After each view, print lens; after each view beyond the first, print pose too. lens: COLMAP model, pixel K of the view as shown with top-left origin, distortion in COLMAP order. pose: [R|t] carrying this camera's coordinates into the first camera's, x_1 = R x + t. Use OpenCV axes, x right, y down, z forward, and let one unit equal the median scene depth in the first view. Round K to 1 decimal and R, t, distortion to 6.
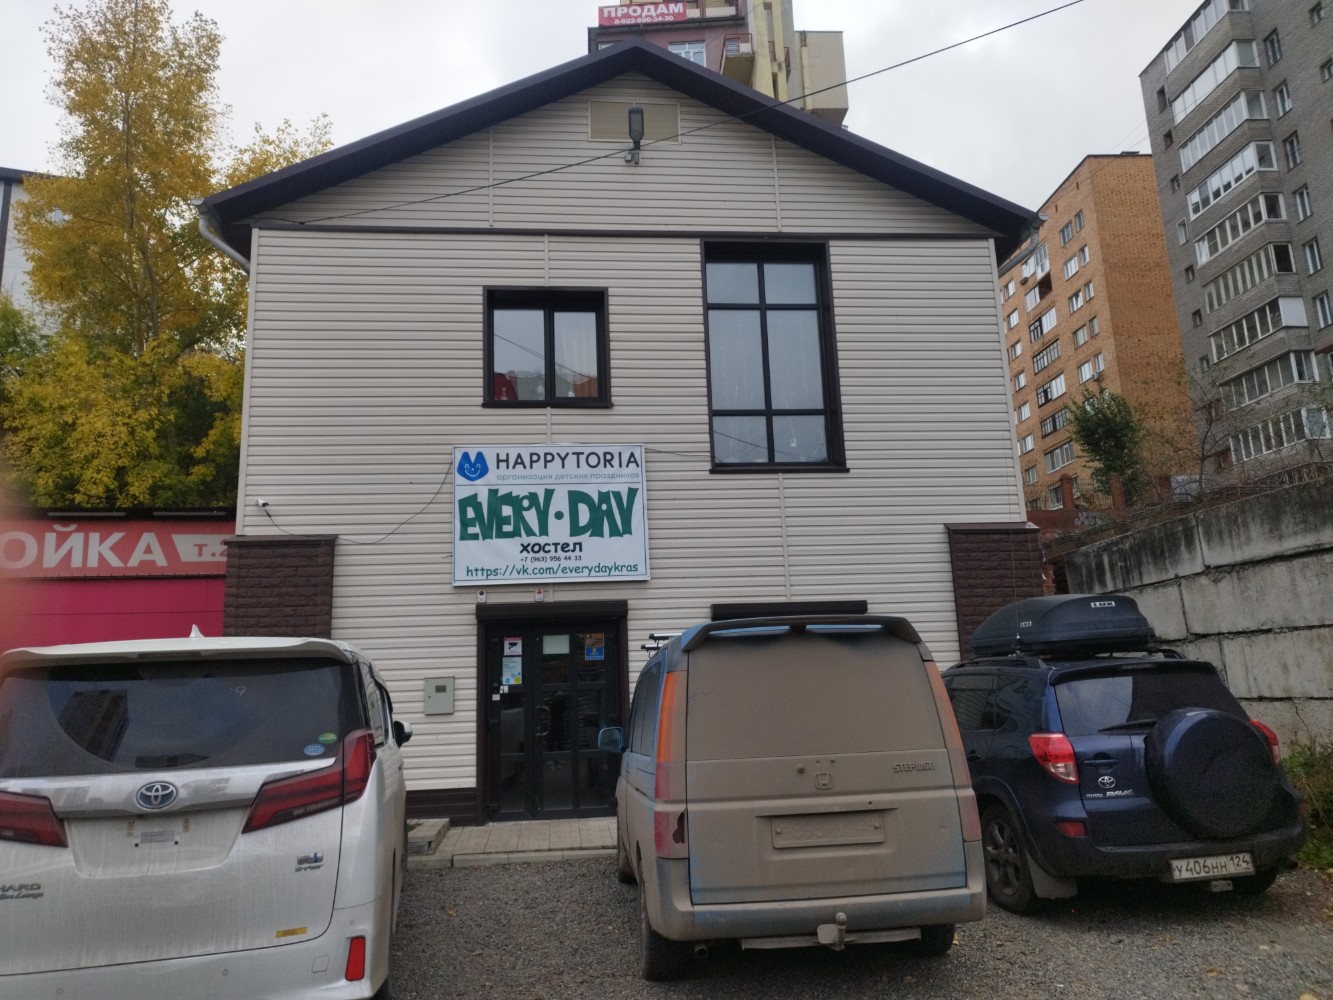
lens RADIAL K [[932.5, 0, 668.1], [0, 932.5, 500.4], [0, 0, 1]] dist [0.054300, -0.002064]
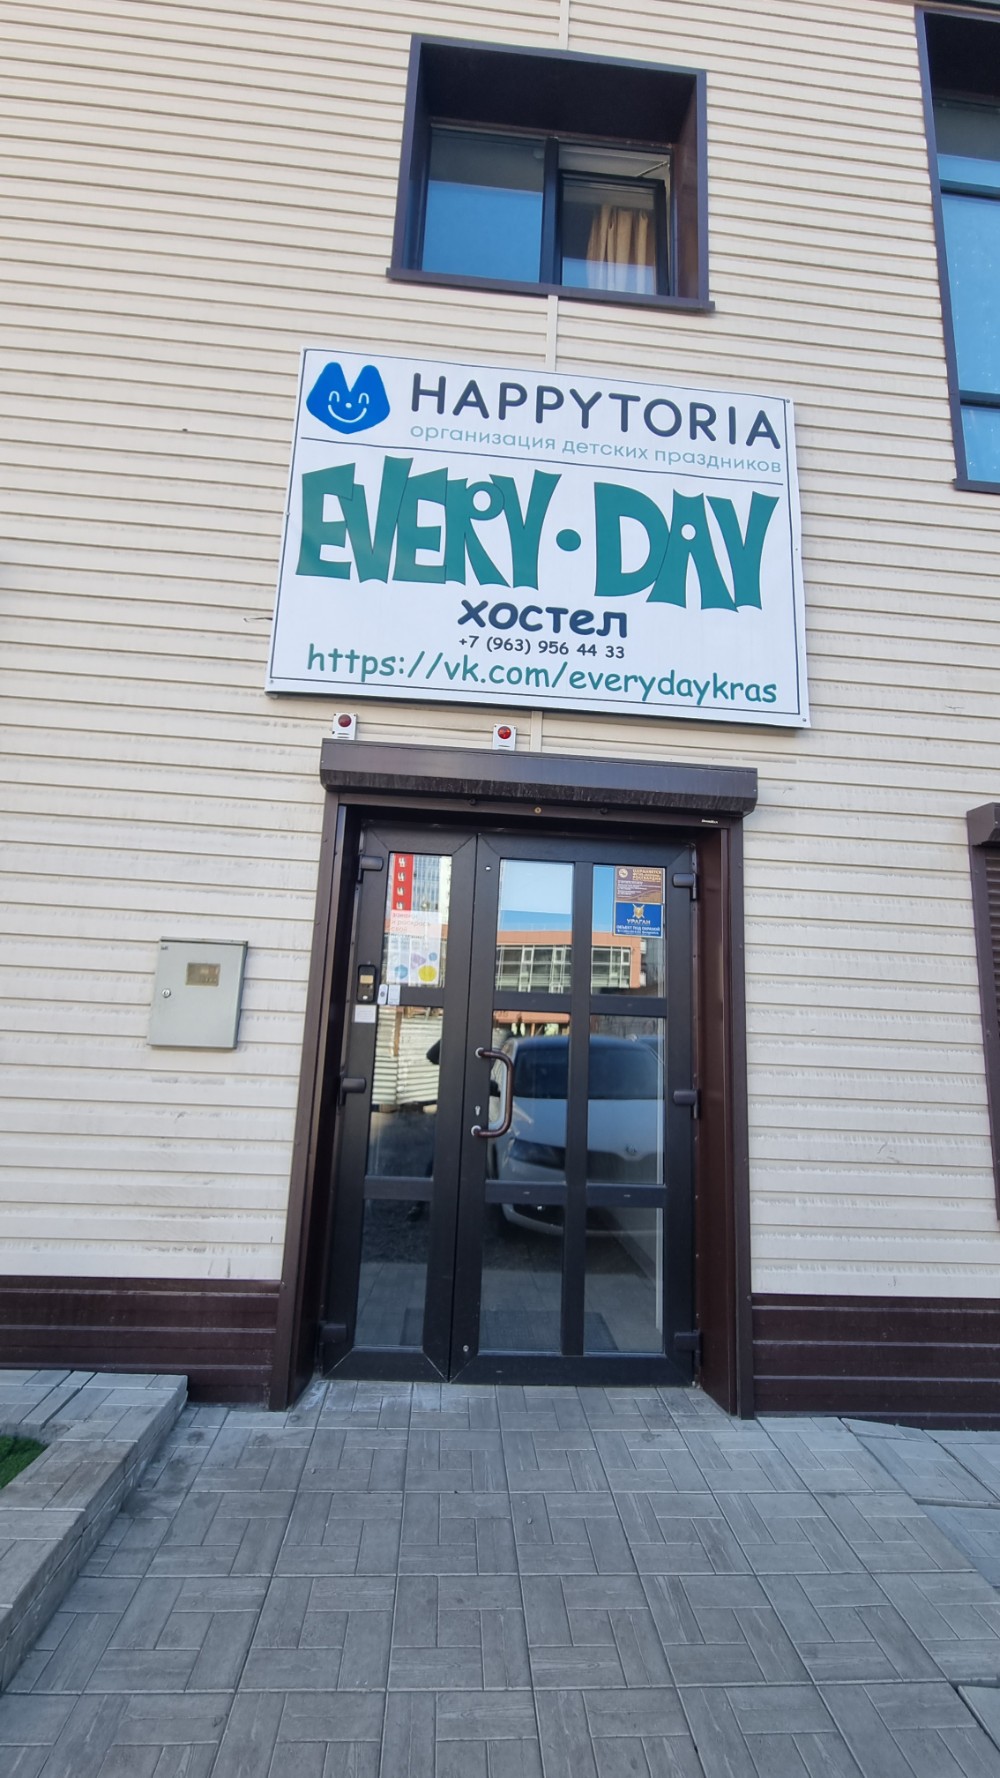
lens RADIAL K [[730.6, 0, 503.8], [0, 730.6, 885.9], [0, 0, 1]] dist [0.000293, -0.000972]
pose [[0.994344, 0.068236, -0.081389, -0.110383], [-0.067455, 0.997646, 0.012321, 0.151816], [0.082038, -0.006761, 0.996606, 0.714869]]
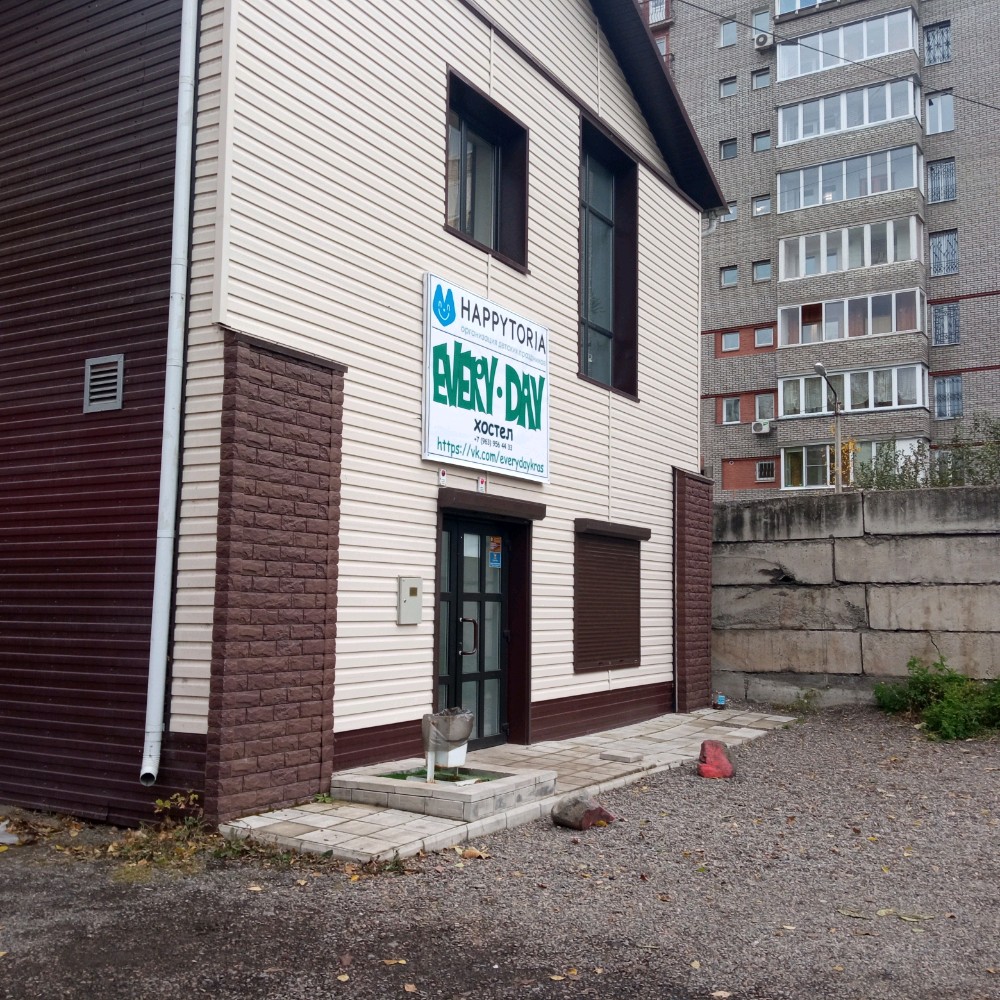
lens RADIAL K [[1041.1, 0, 501.7], [0, 1041.1, 500.8], [0, 0, 1]] dist [0.075743, 0.000000]
pose [[0.624659, 0.120405, 0.771559, -0.818886], [-0.191450, 0.981501, 0.001832, 0.108711], [-0.757065, -0.148859, 0.636155, 0.403911]]
